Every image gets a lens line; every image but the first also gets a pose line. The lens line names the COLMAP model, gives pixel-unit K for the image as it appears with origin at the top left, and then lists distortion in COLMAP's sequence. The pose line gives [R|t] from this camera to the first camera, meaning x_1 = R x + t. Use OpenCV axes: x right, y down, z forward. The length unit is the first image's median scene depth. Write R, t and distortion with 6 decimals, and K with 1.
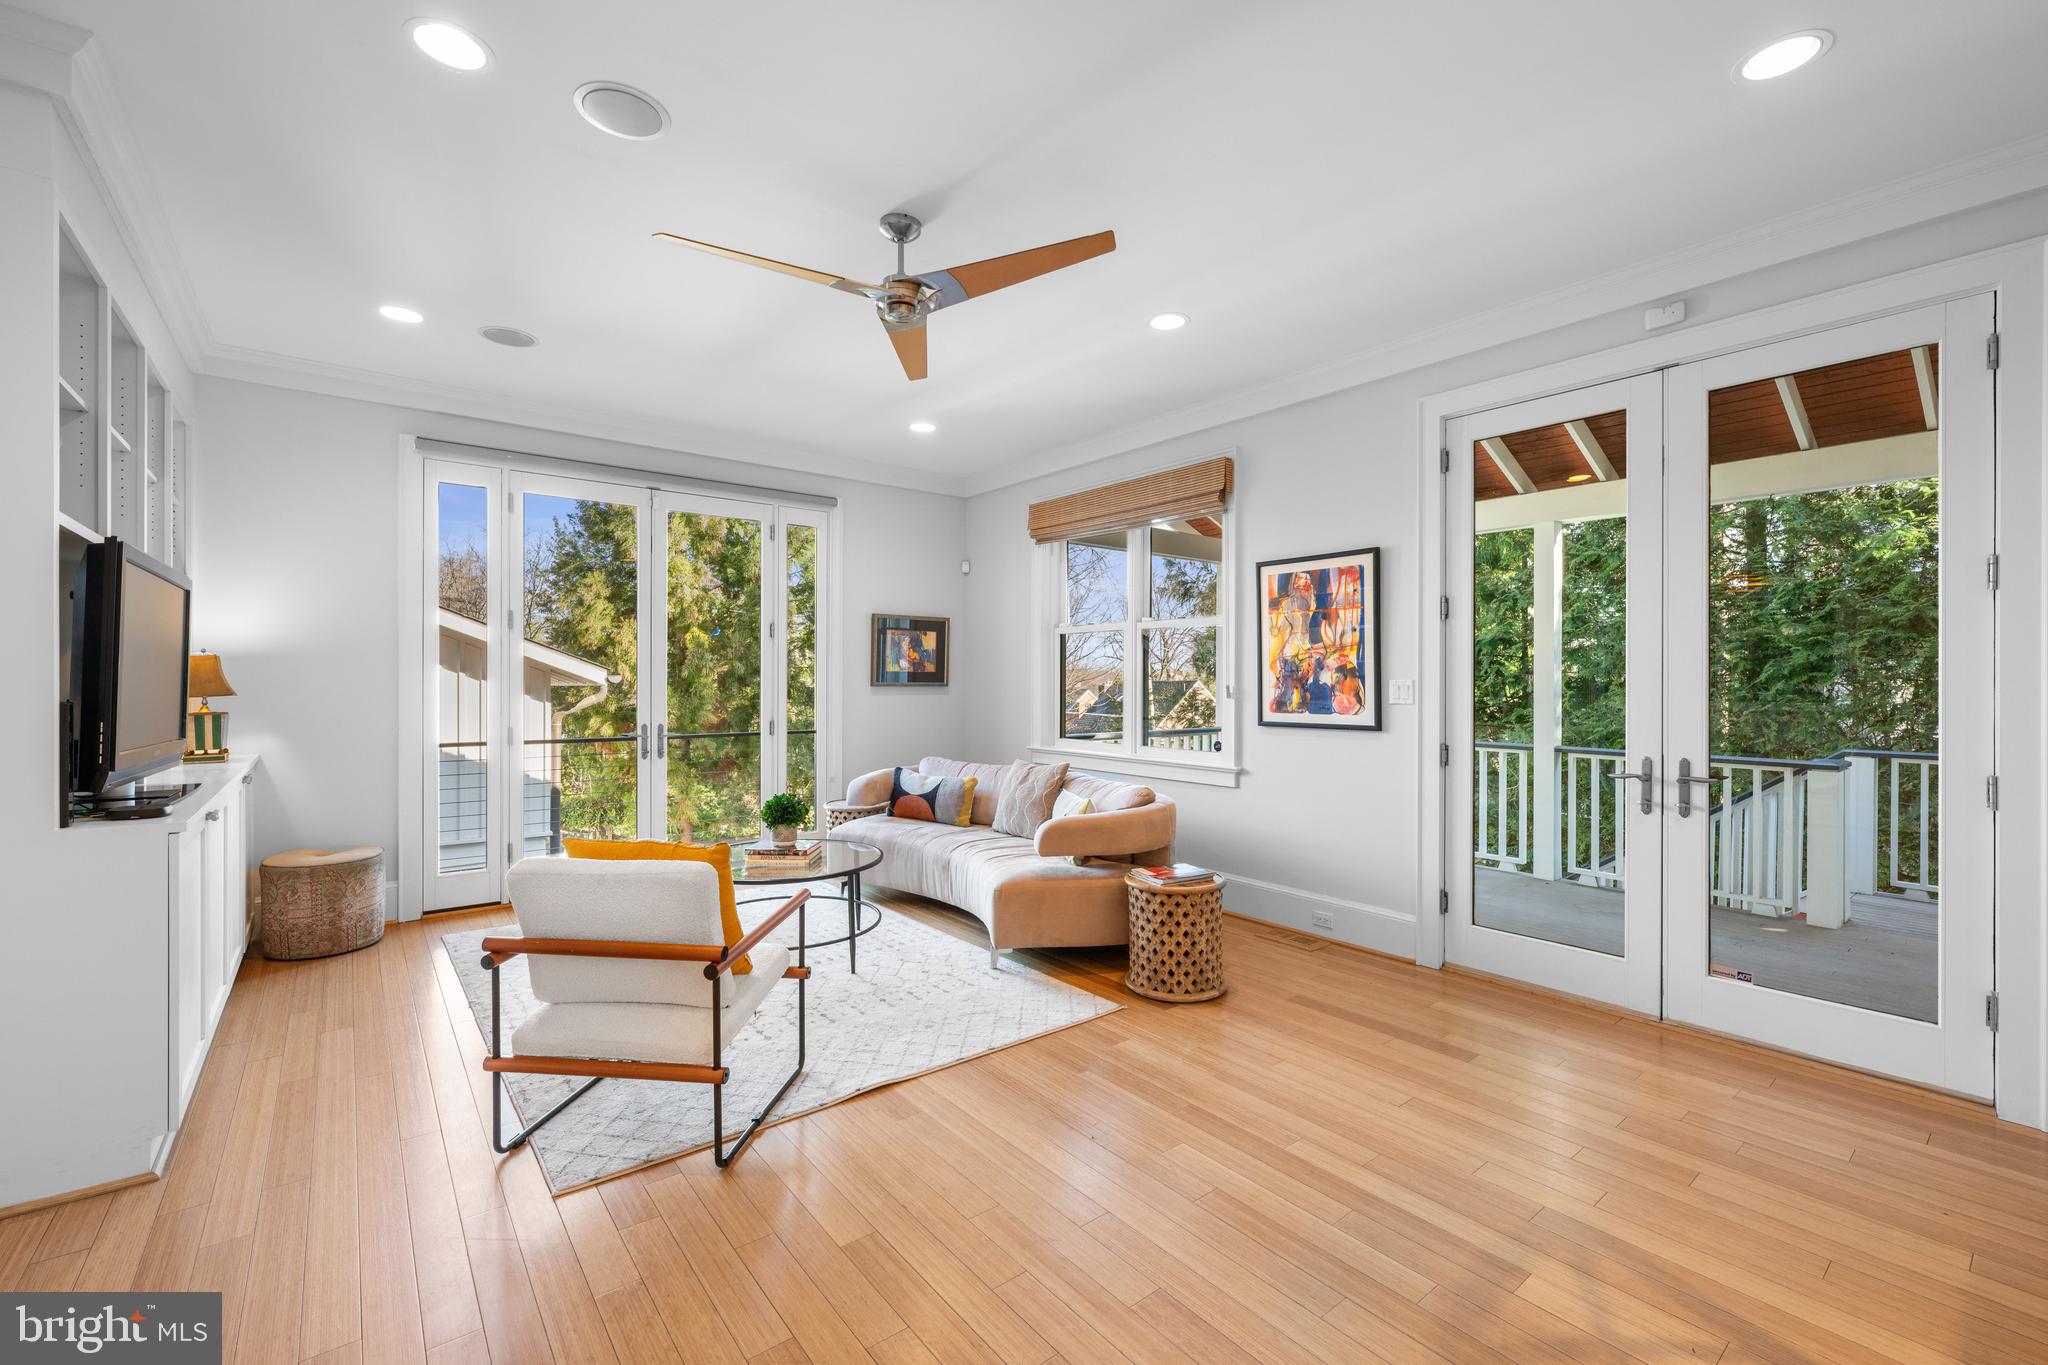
lens RADIAL K [[858.1, 0, 1022.3], [0, 858.1, 681.0], [0, 0, 1]] dist [0.000613, 0.000314]
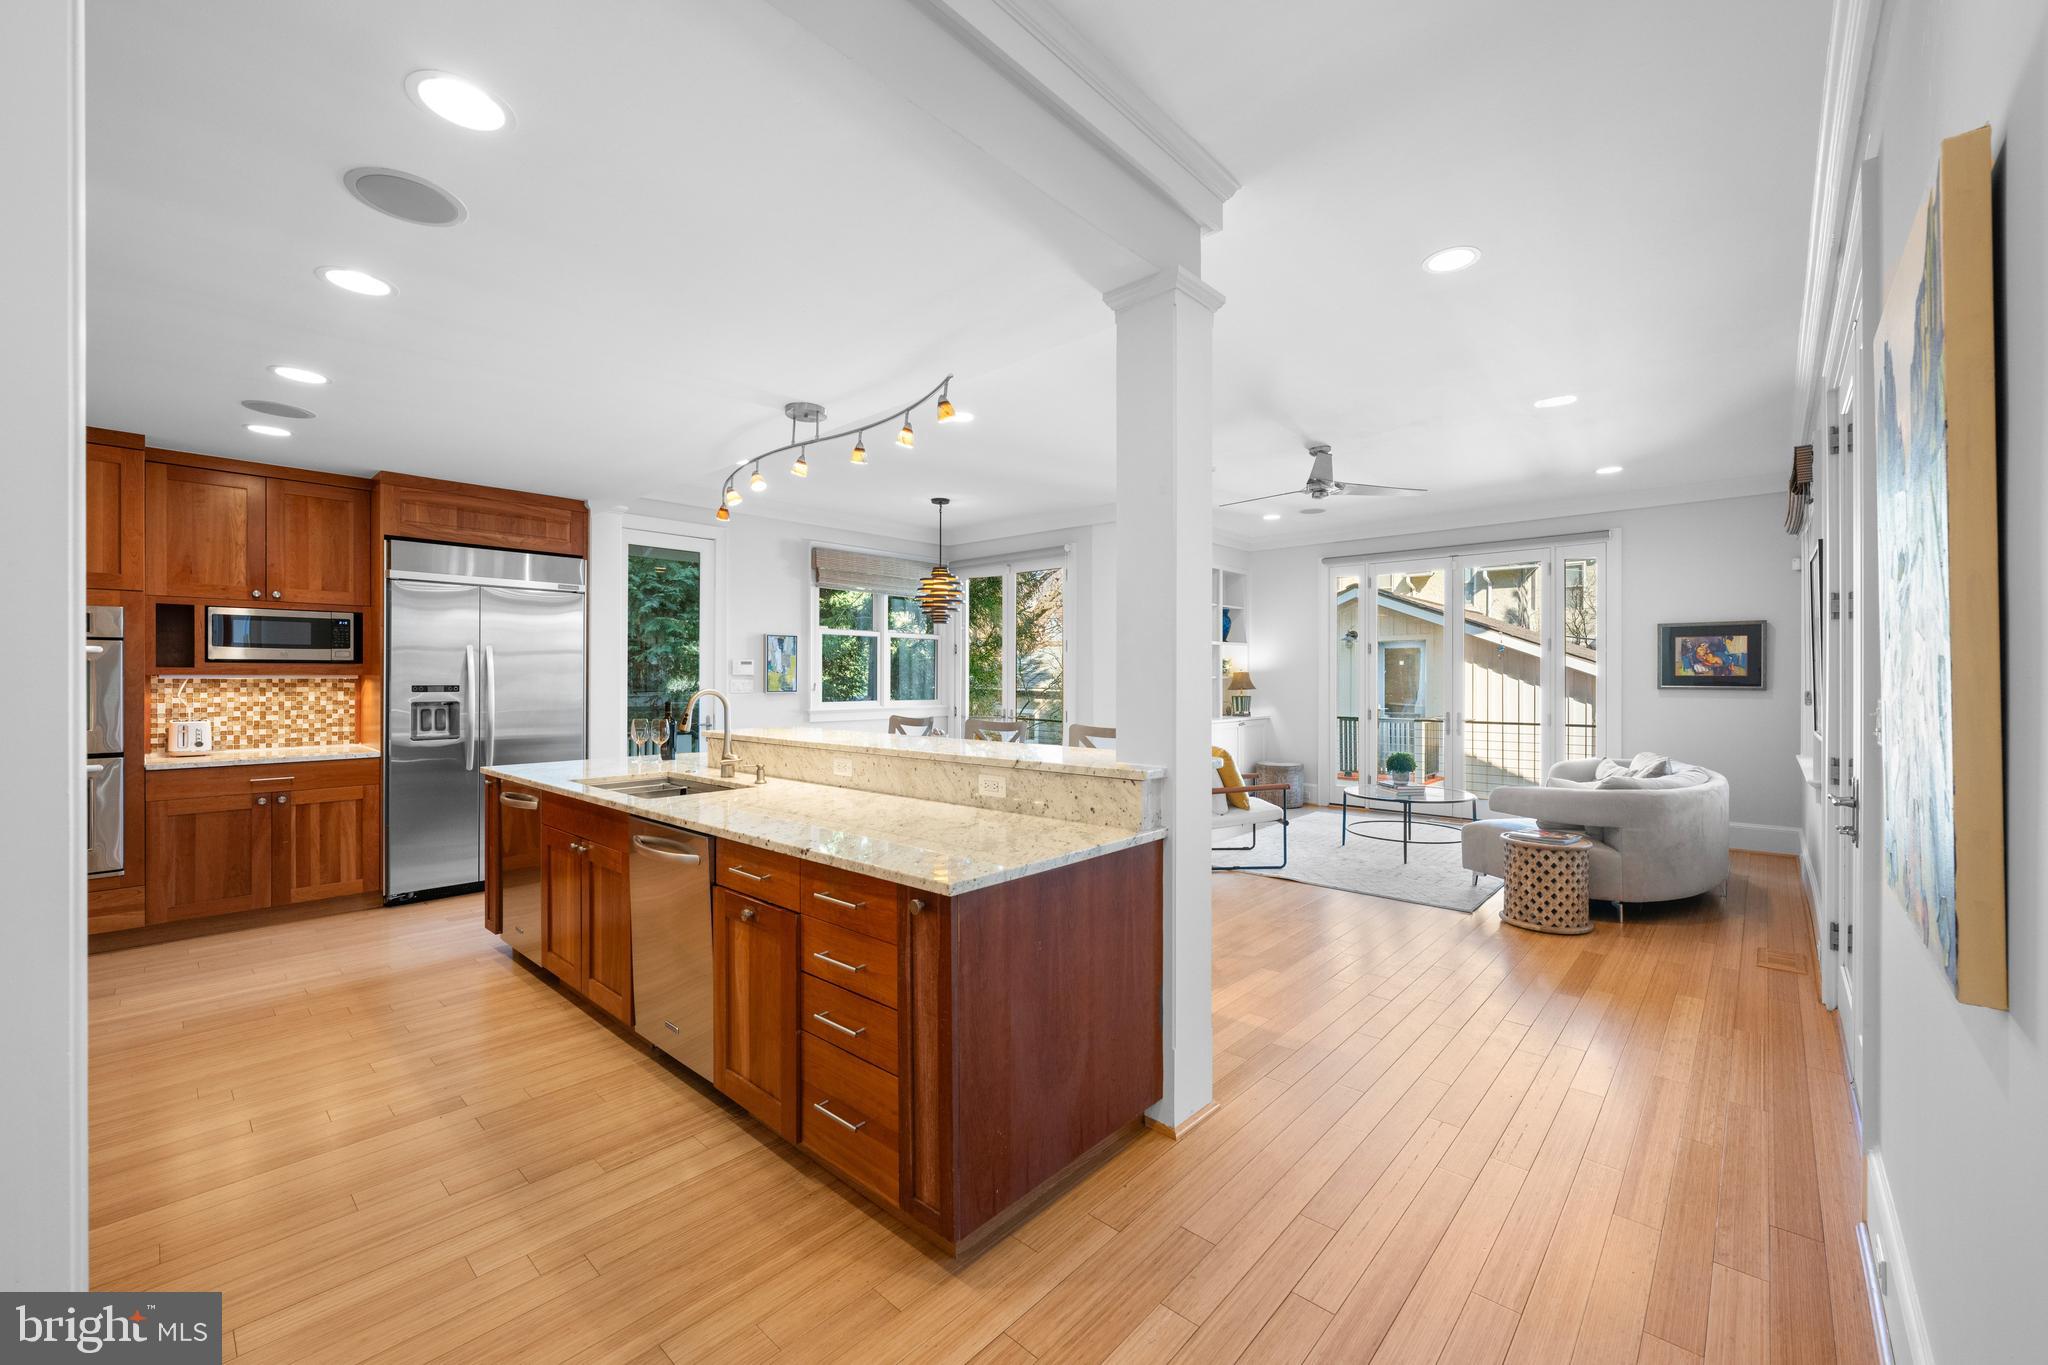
lens RADIAL K [[808.7, 0, 1024.7], [0, 808.7, 681.8], [0, 0, 1]] dist [-0.000487, -0.000328]
pose [[0.161104, 0.002910, -0.986933, 1.056015], [-0.002054, 0.999994, 0.002613, -0.006767], [0.986935, 0.001606, 0.161109, 0.032346]]
